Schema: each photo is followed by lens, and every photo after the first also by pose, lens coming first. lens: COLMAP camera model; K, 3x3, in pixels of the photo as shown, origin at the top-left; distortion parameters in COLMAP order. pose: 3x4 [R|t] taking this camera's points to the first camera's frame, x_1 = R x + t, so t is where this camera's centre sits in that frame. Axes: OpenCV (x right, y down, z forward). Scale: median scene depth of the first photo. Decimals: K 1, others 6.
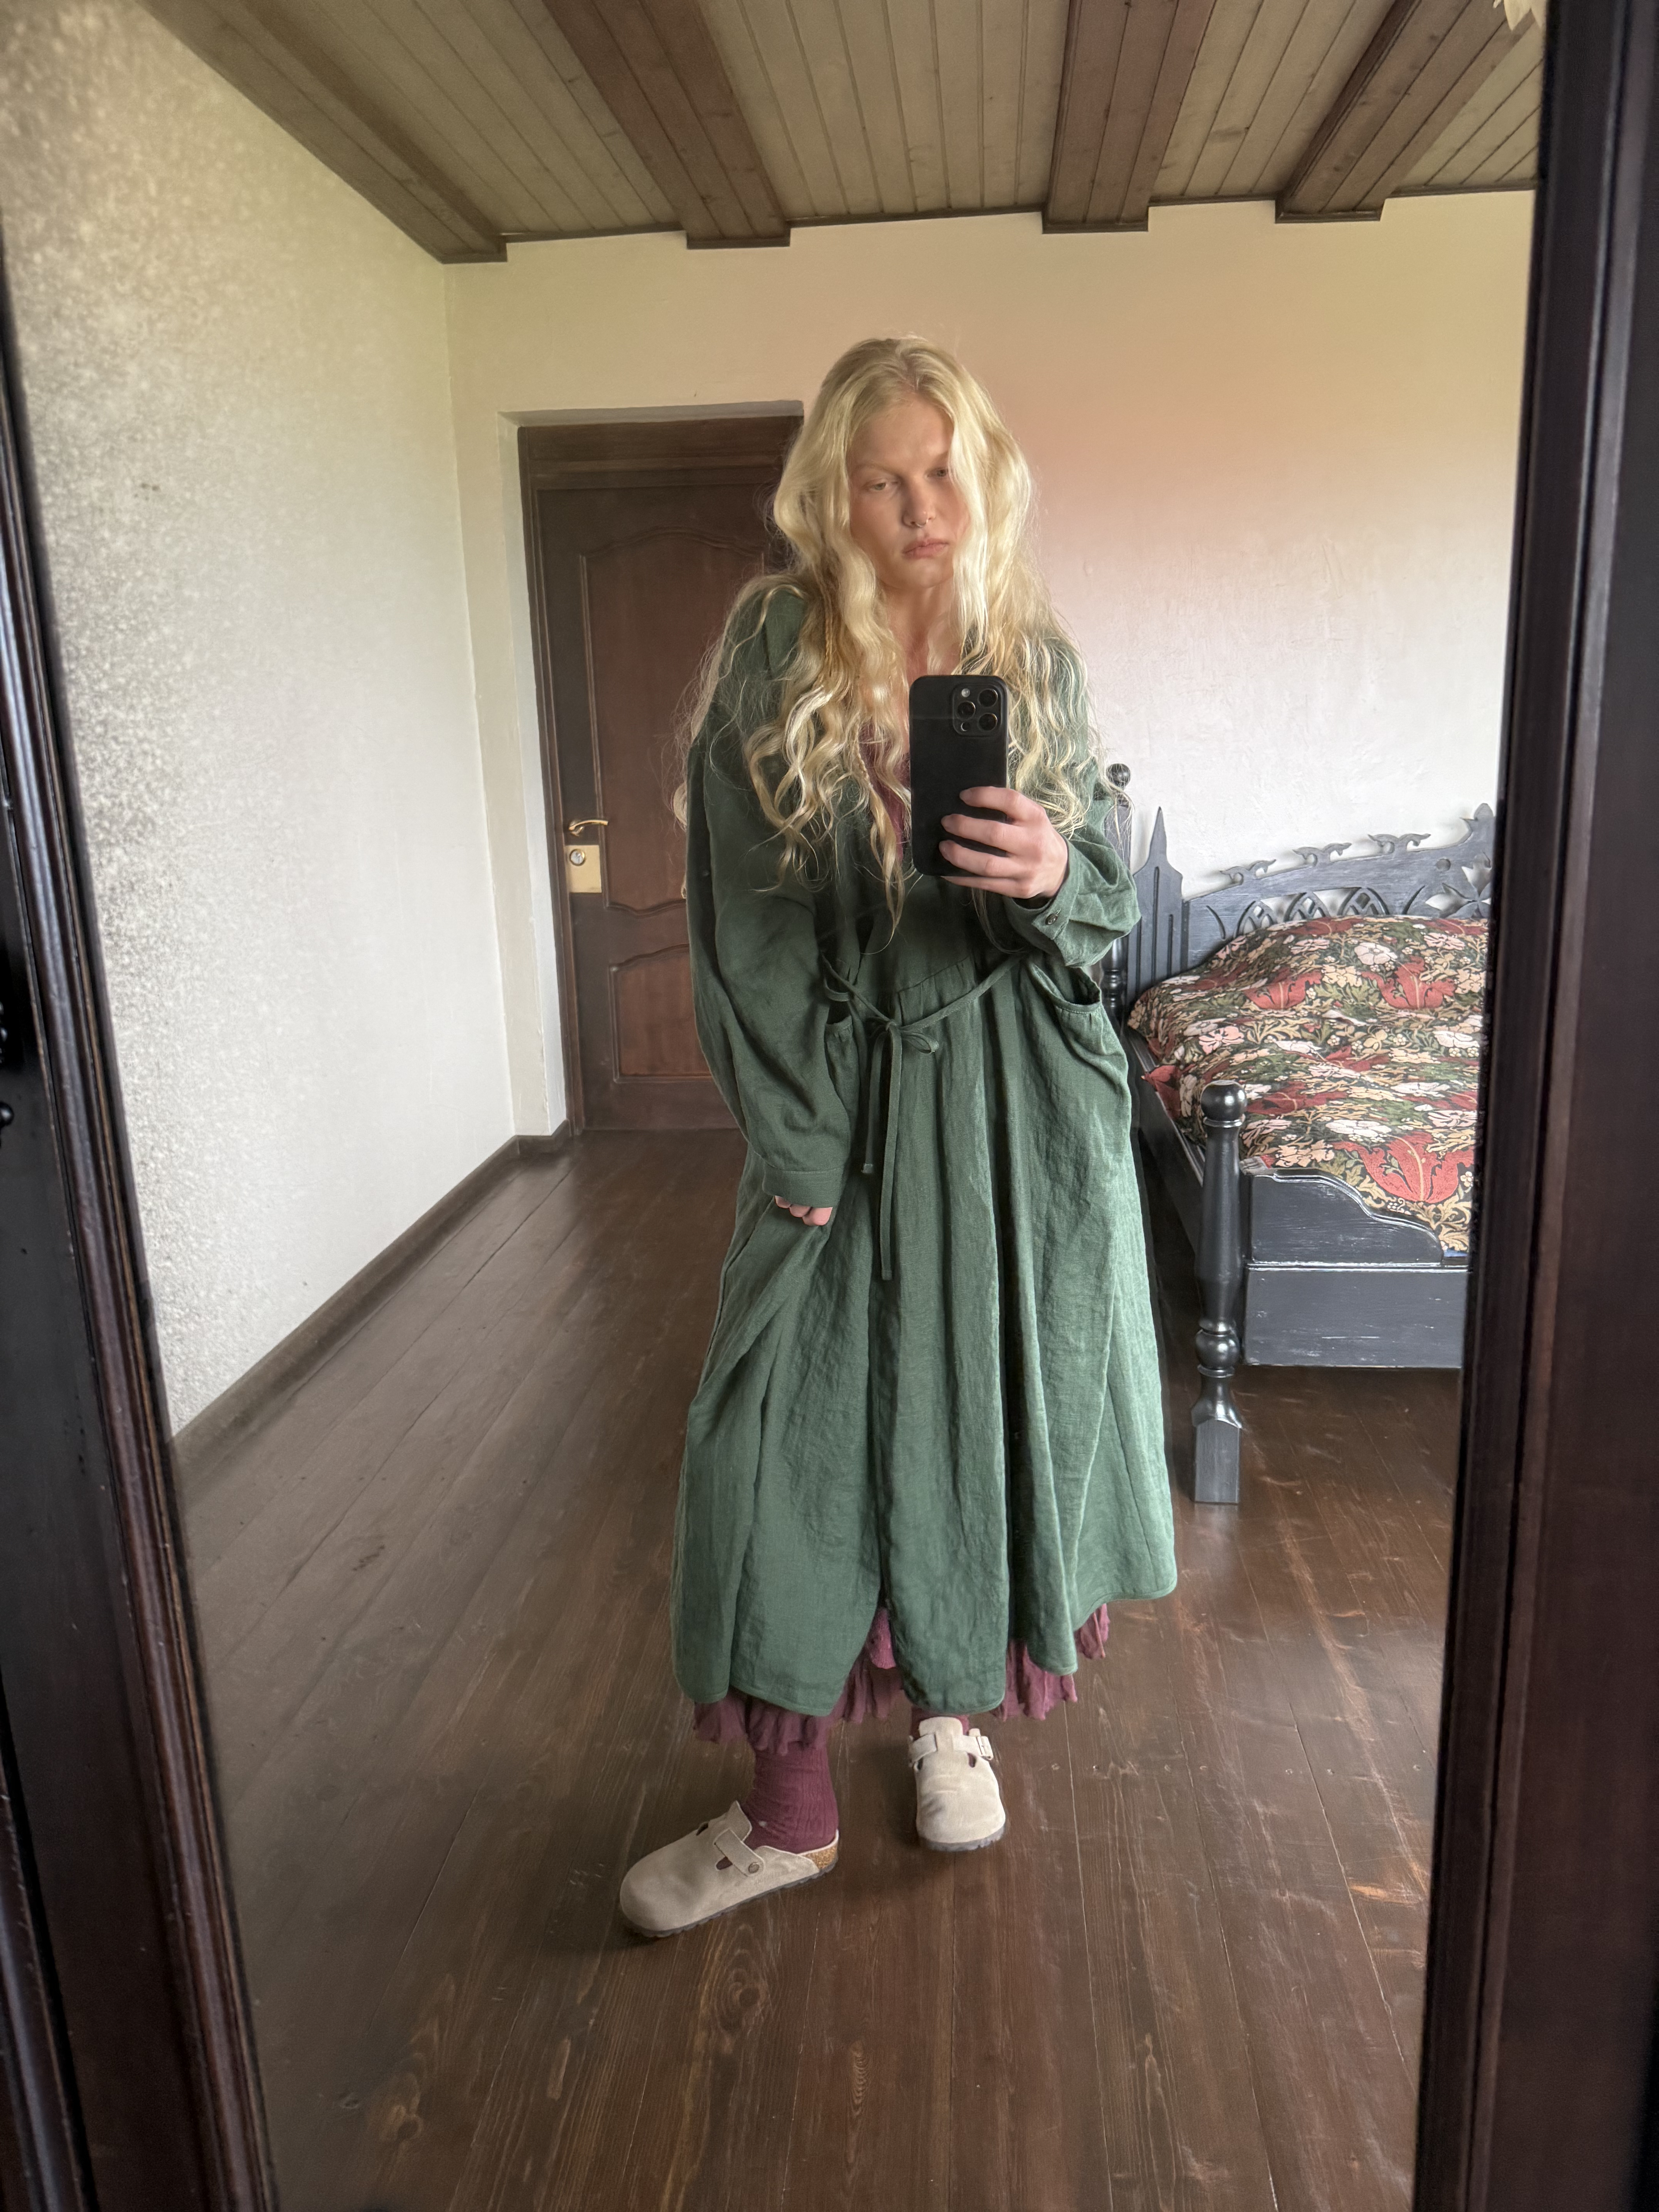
lens RADIAL K [[1576.2, 0, 839.8], [0, 1576.2, 1105.1], [0, 0, 1]] dist [0.007368, -0.022752]
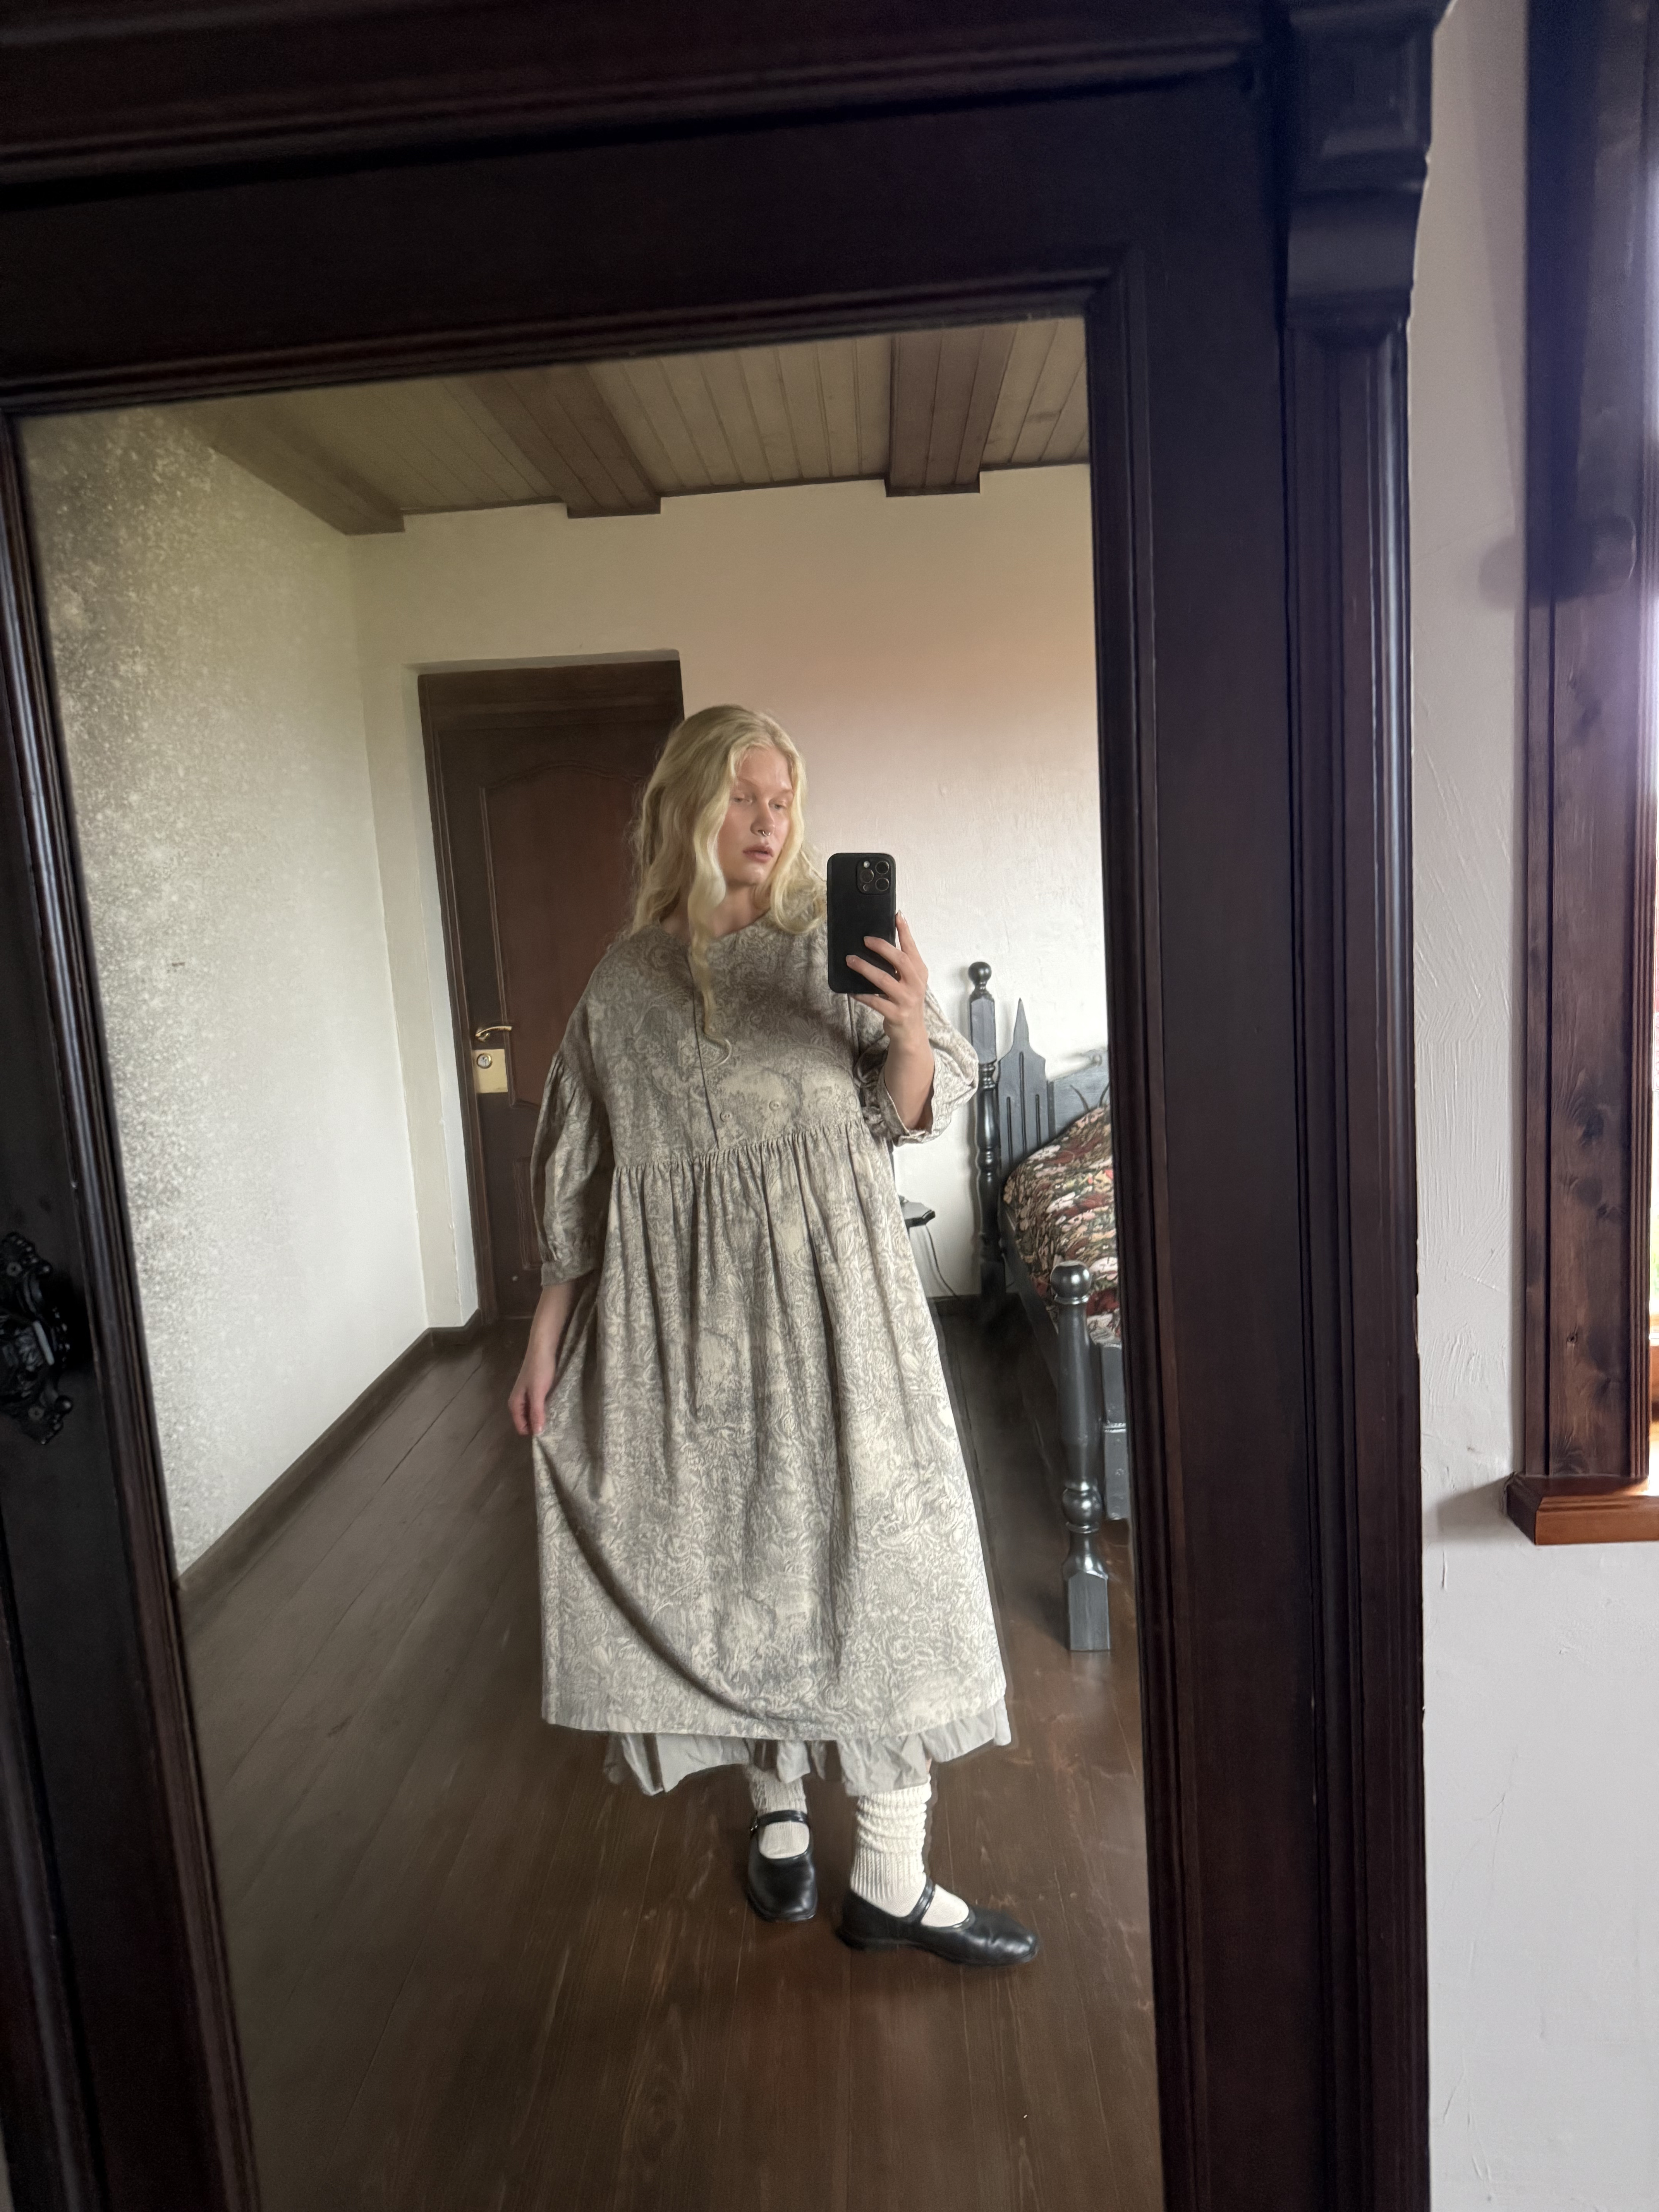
lens RADIAL K [[1576.2, 0, 821.2], [0, 1576.2, 1110.2], [0, 0, 1]] dist [0.007368, -0.022752]
pose [[0.998037, -0.042539, 0.045968, 0.027330], [0.046752, 0.994394, -0.094843, -0.034371], [-0.041676, 0.096806, 0.994430, -0.159027]]
